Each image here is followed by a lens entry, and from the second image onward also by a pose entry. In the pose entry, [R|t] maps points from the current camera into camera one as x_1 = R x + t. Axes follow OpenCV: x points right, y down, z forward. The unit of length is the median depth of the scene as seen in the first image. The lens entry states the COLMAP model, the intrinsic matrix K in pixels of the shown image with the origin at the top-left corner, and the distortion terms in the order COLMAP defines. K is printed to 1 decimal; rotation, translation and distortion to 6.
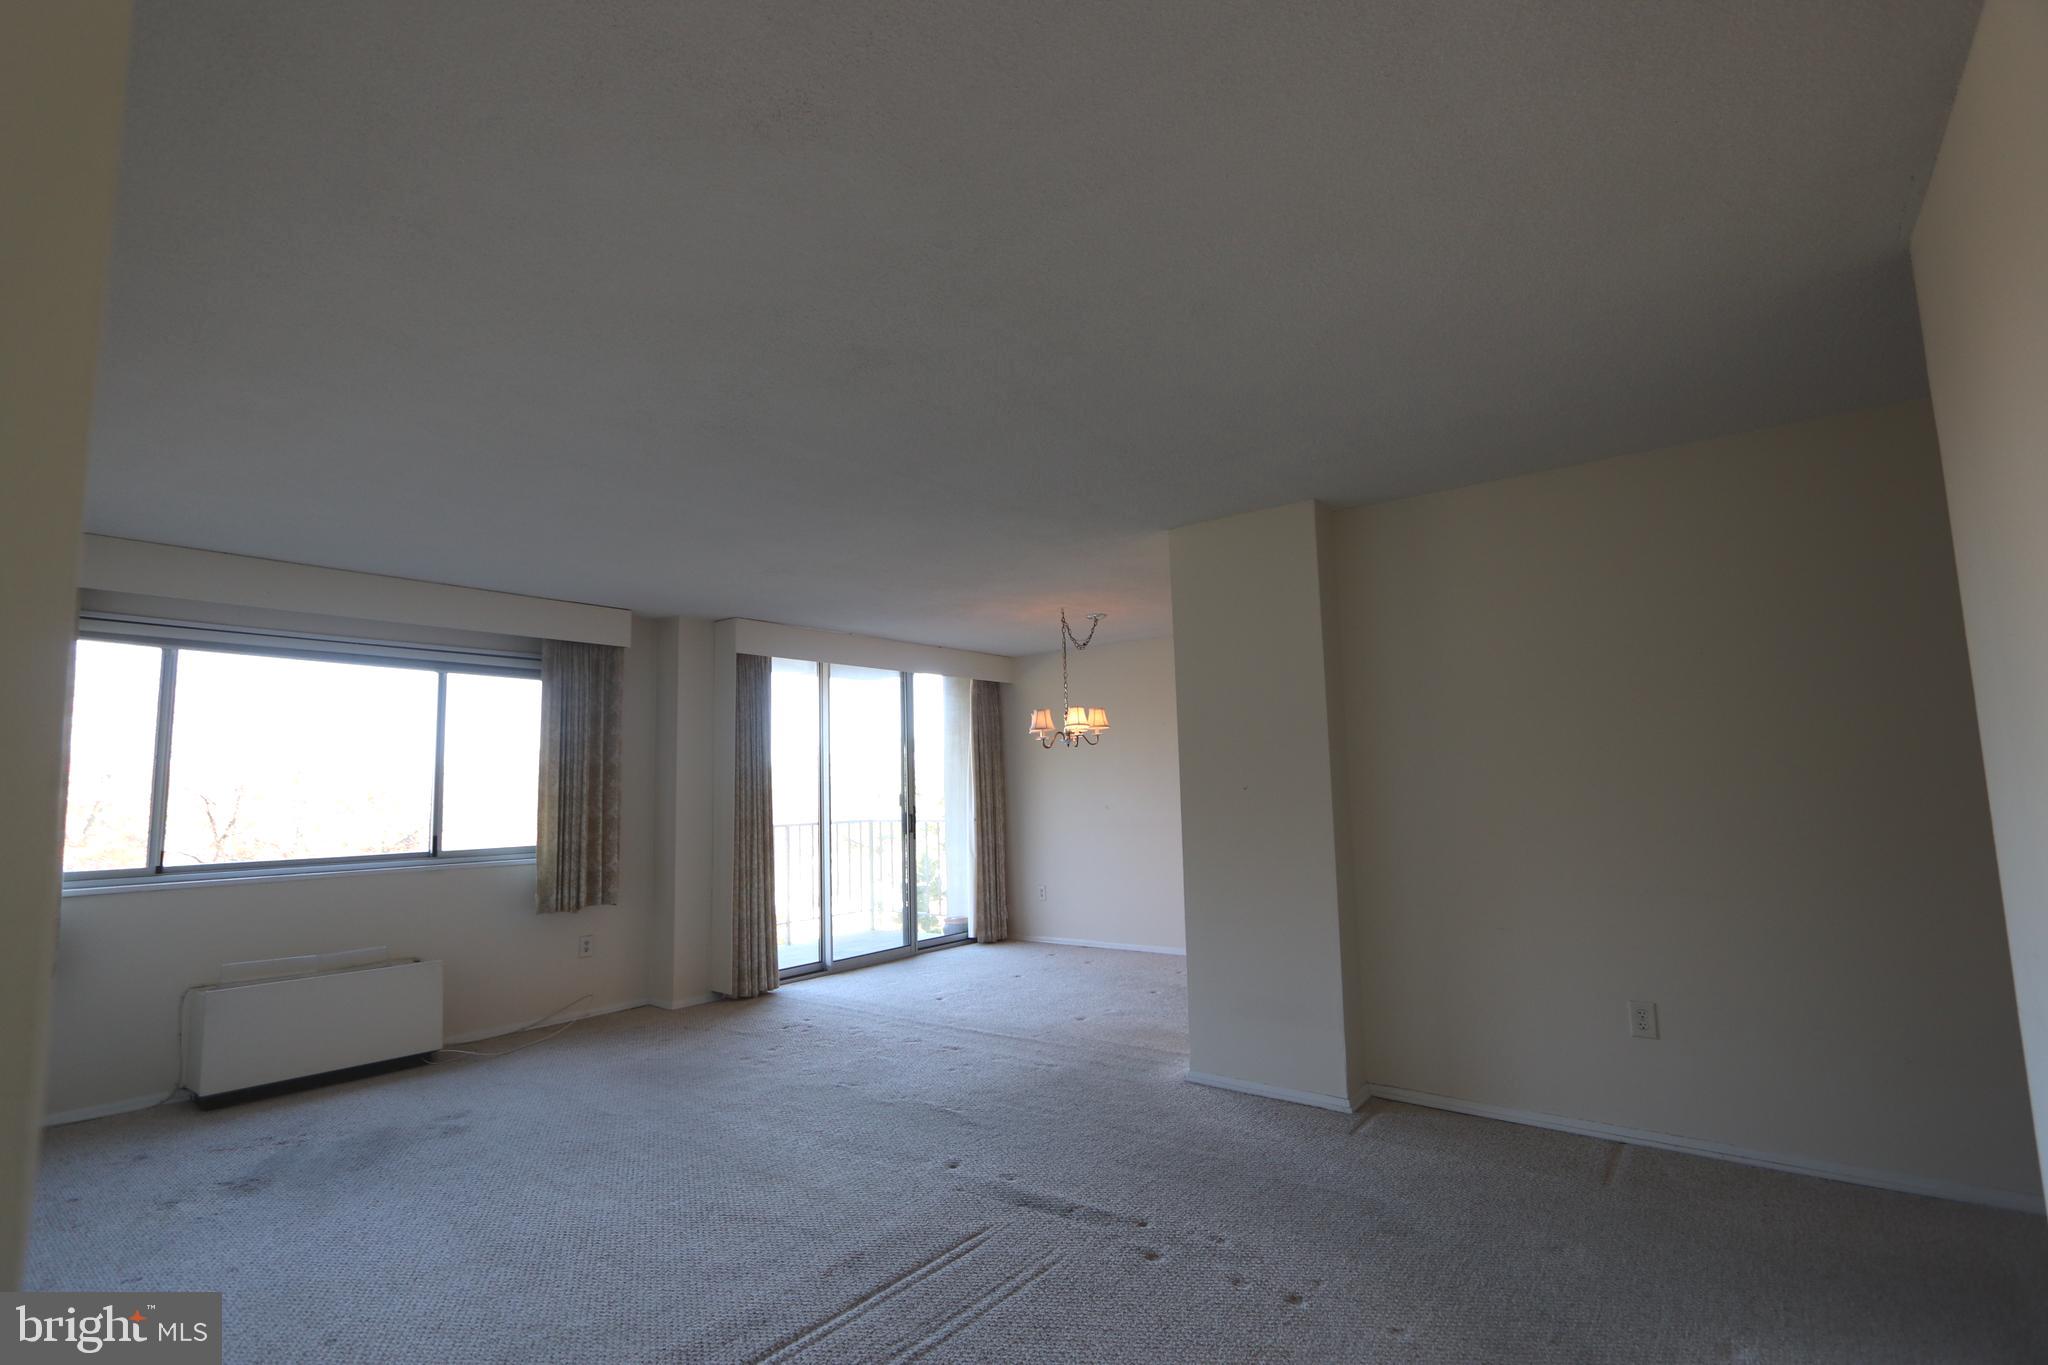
lens RADIAL K [[941.7, 0, 1011.3], [0, 941.7, 684.9], [0, 0, 1]] dist [-0.015131, 0.000630]
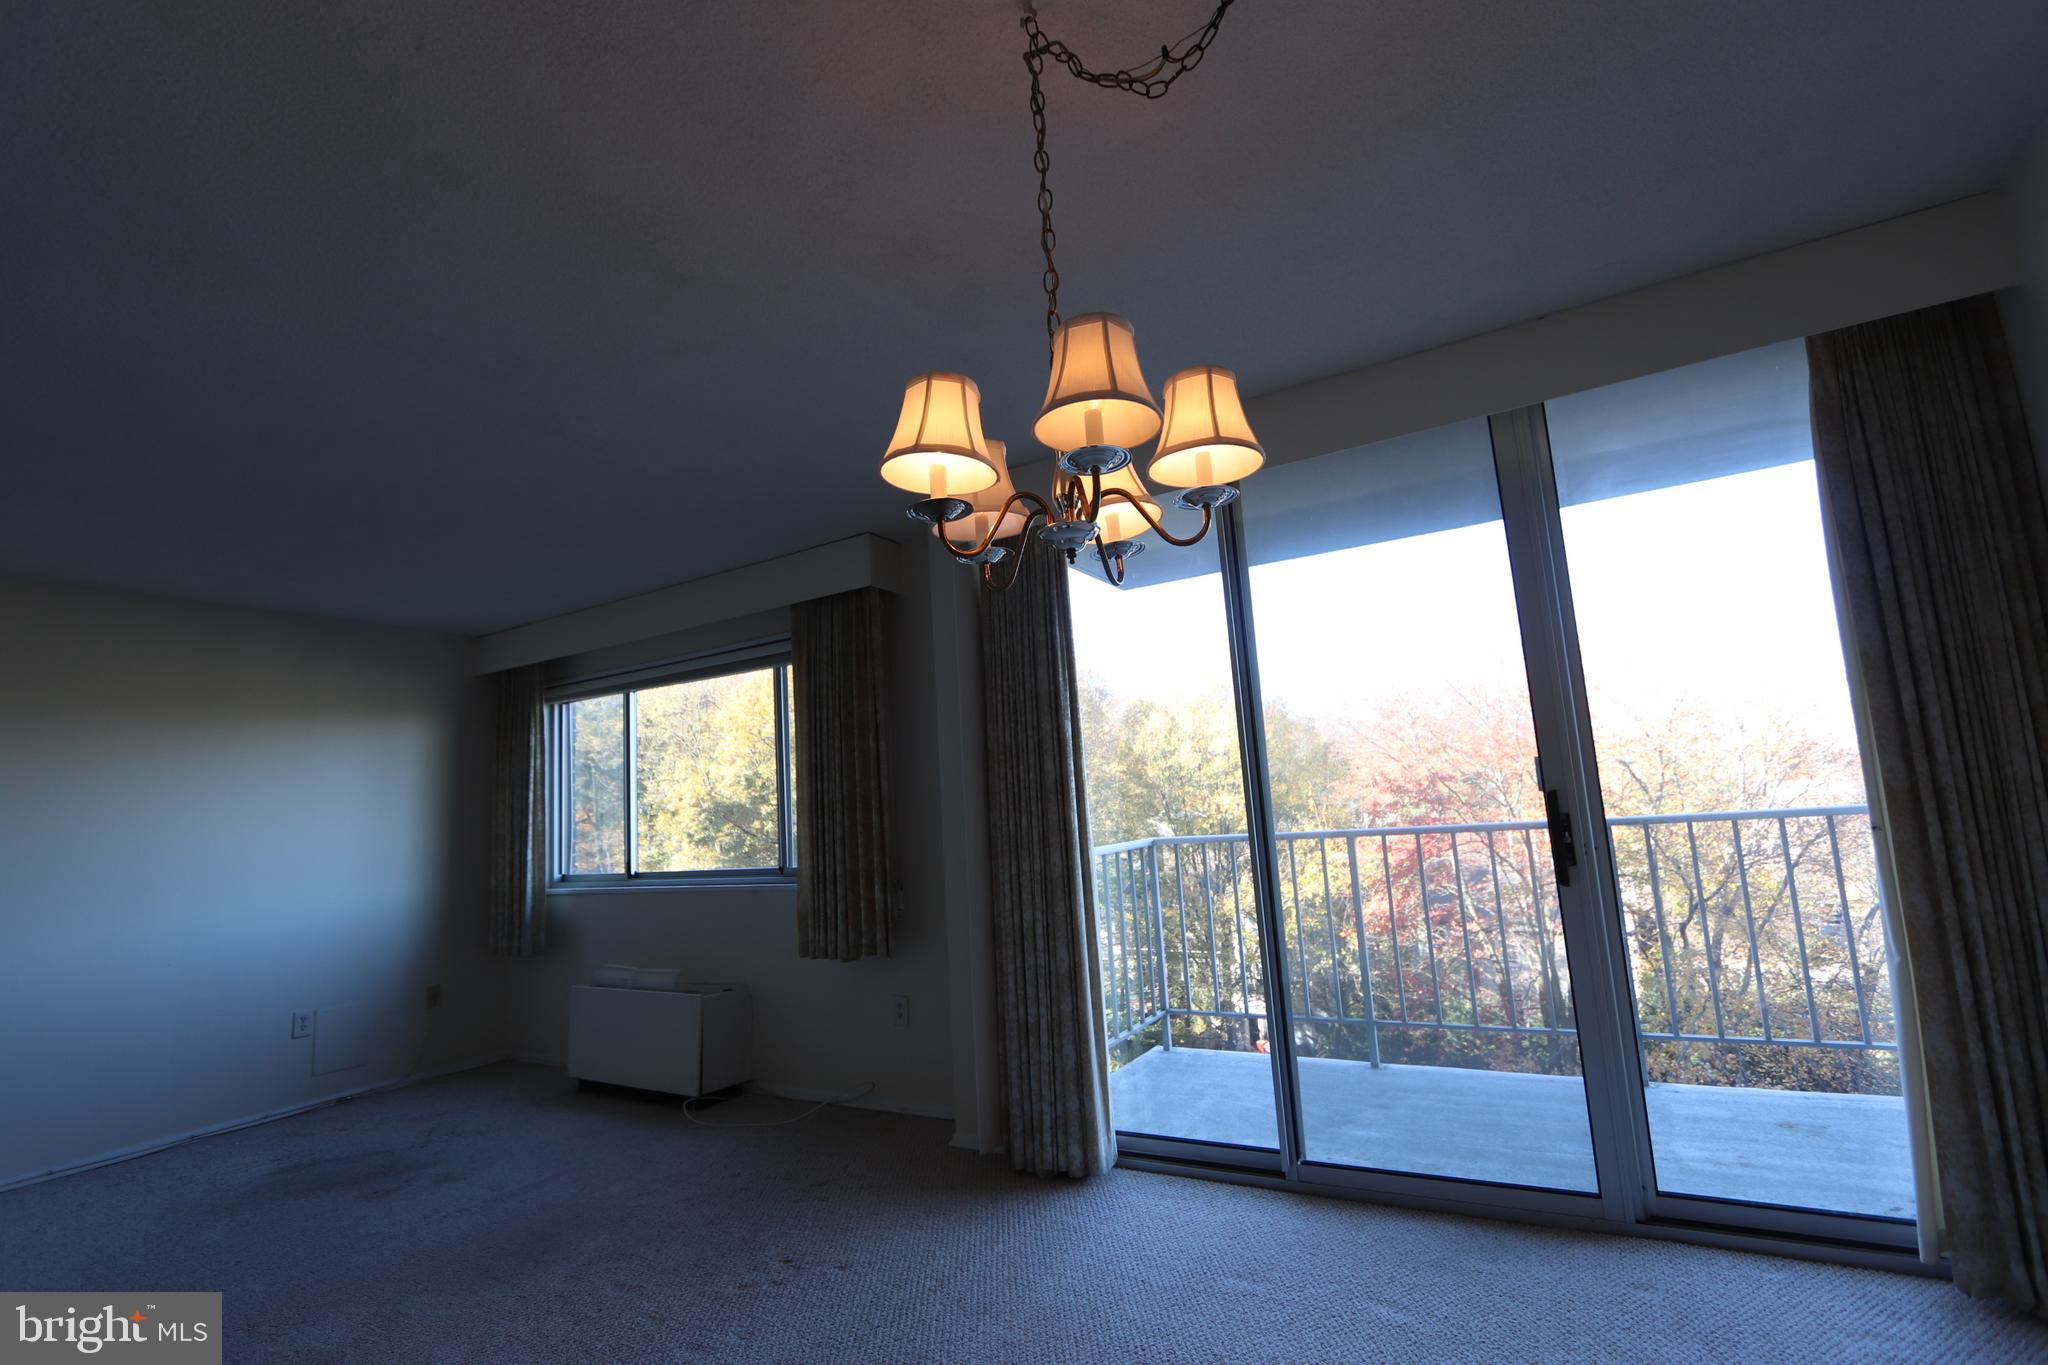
lens RADIAL K [[951.2, 0, 1009.9], [0, 951.2, 681.2], [0, 0, 1]] dist [-0.014451, 0.000492]
pose [[0.124777, -0.124292, -0.984369, 0.338924], [0.171451, 0.979899, -0.101995, 0.138878], [0.977259, -0.156045, 0.143579, 1.161520]]
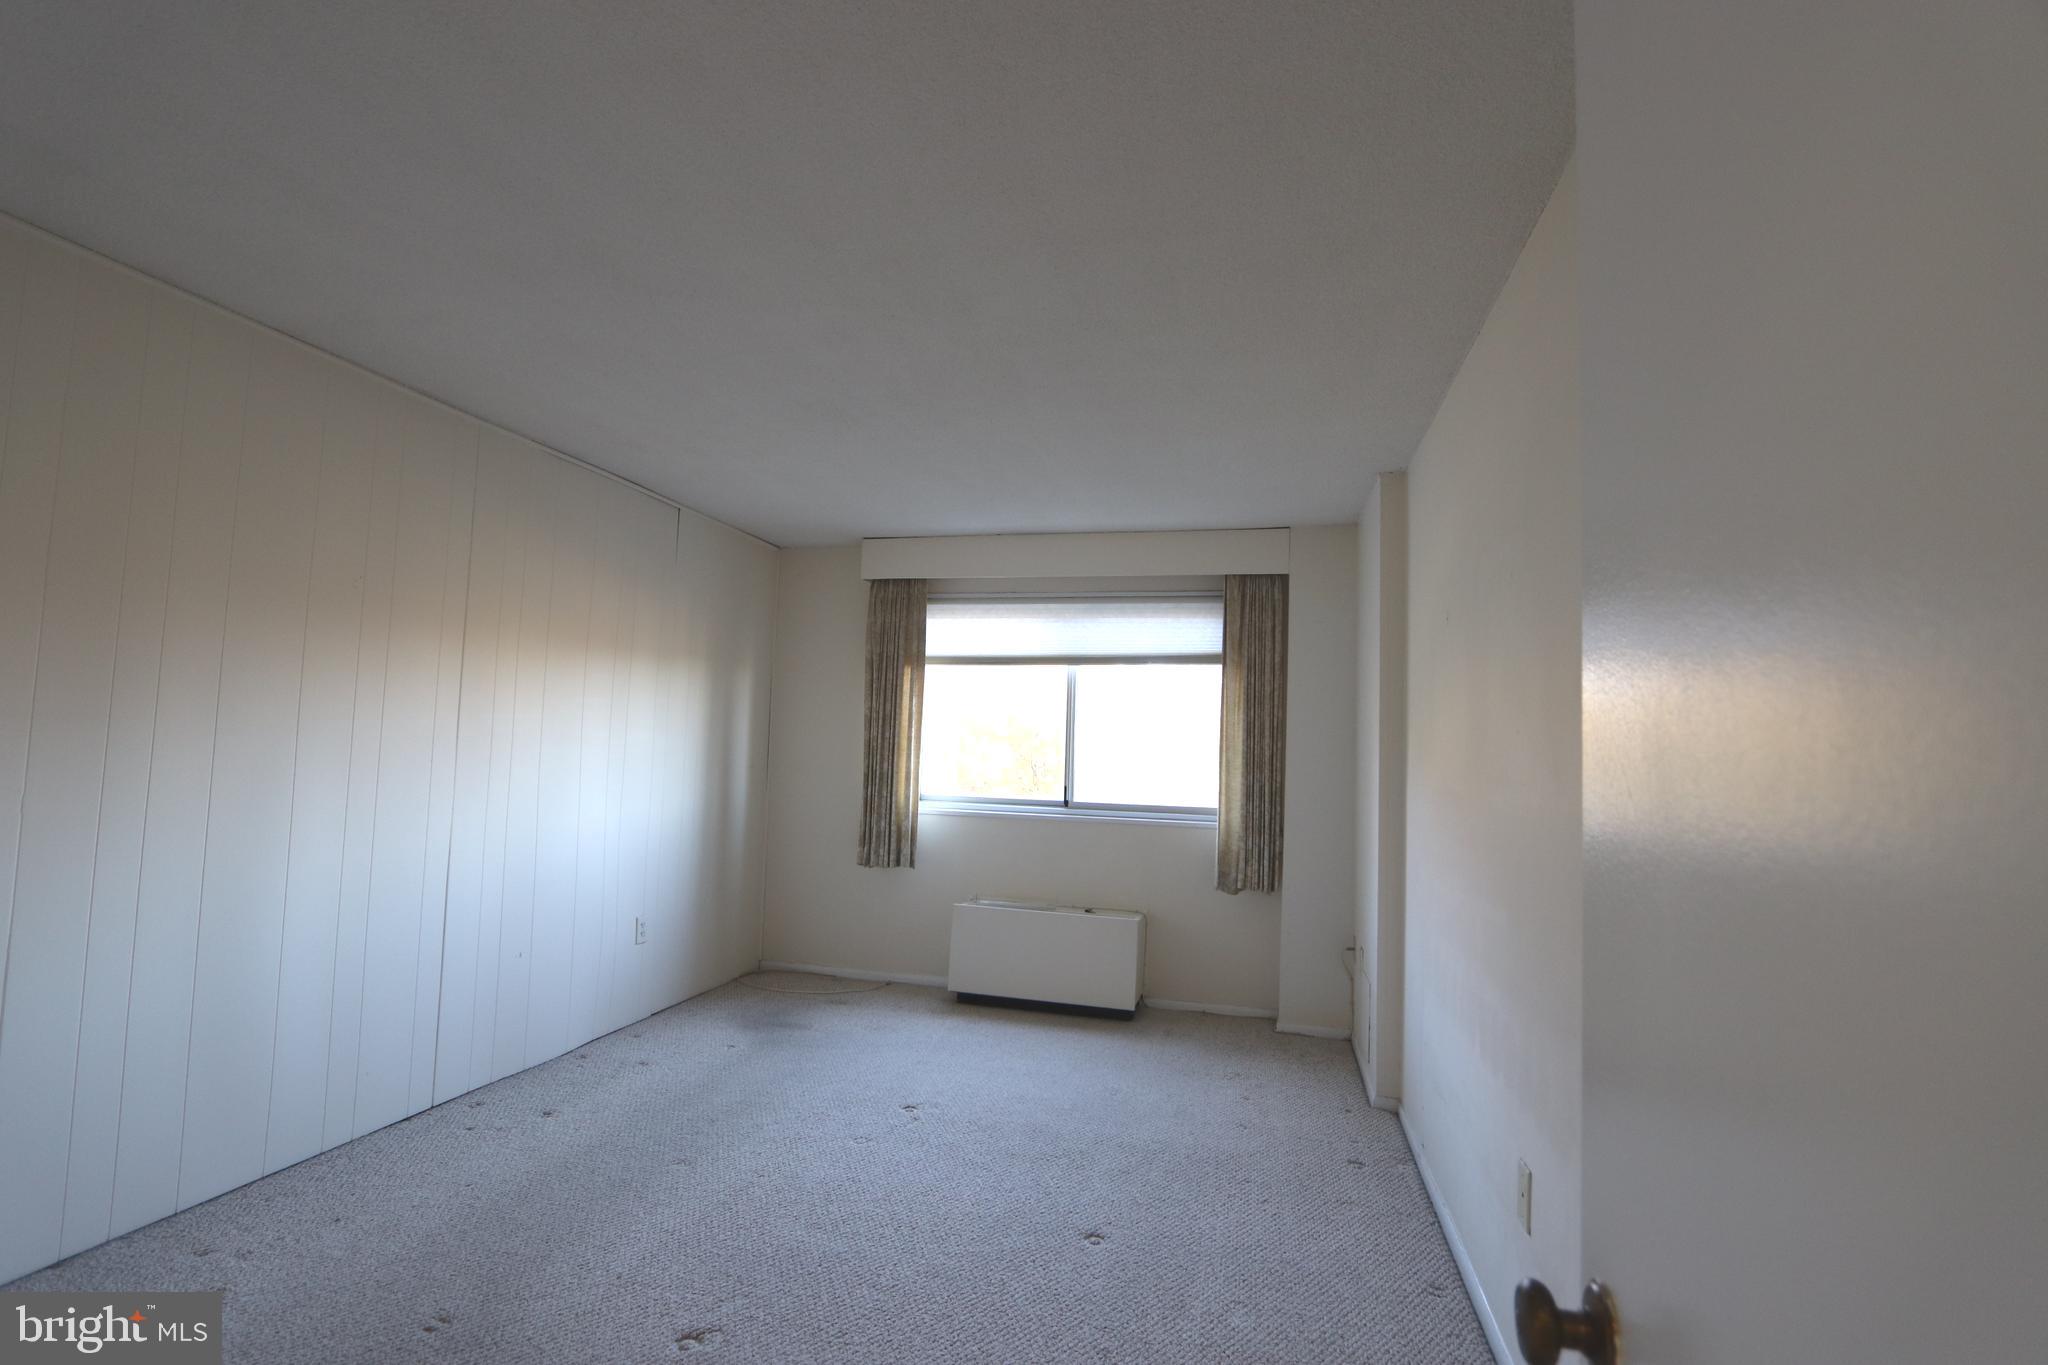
lens RADIAL K [[941.7, 0, 1011.3], [0, 941.7, 684.9], [0, 0, 1]] dist [-0.015131, 0.000630]
pose [[0.399867, -0.031413, -0.916035, 0.223605], [0.052698, 0.998547, -0.011239, 0.058434], [0.915057, -0.043779, 0.400942, 0.489488]]
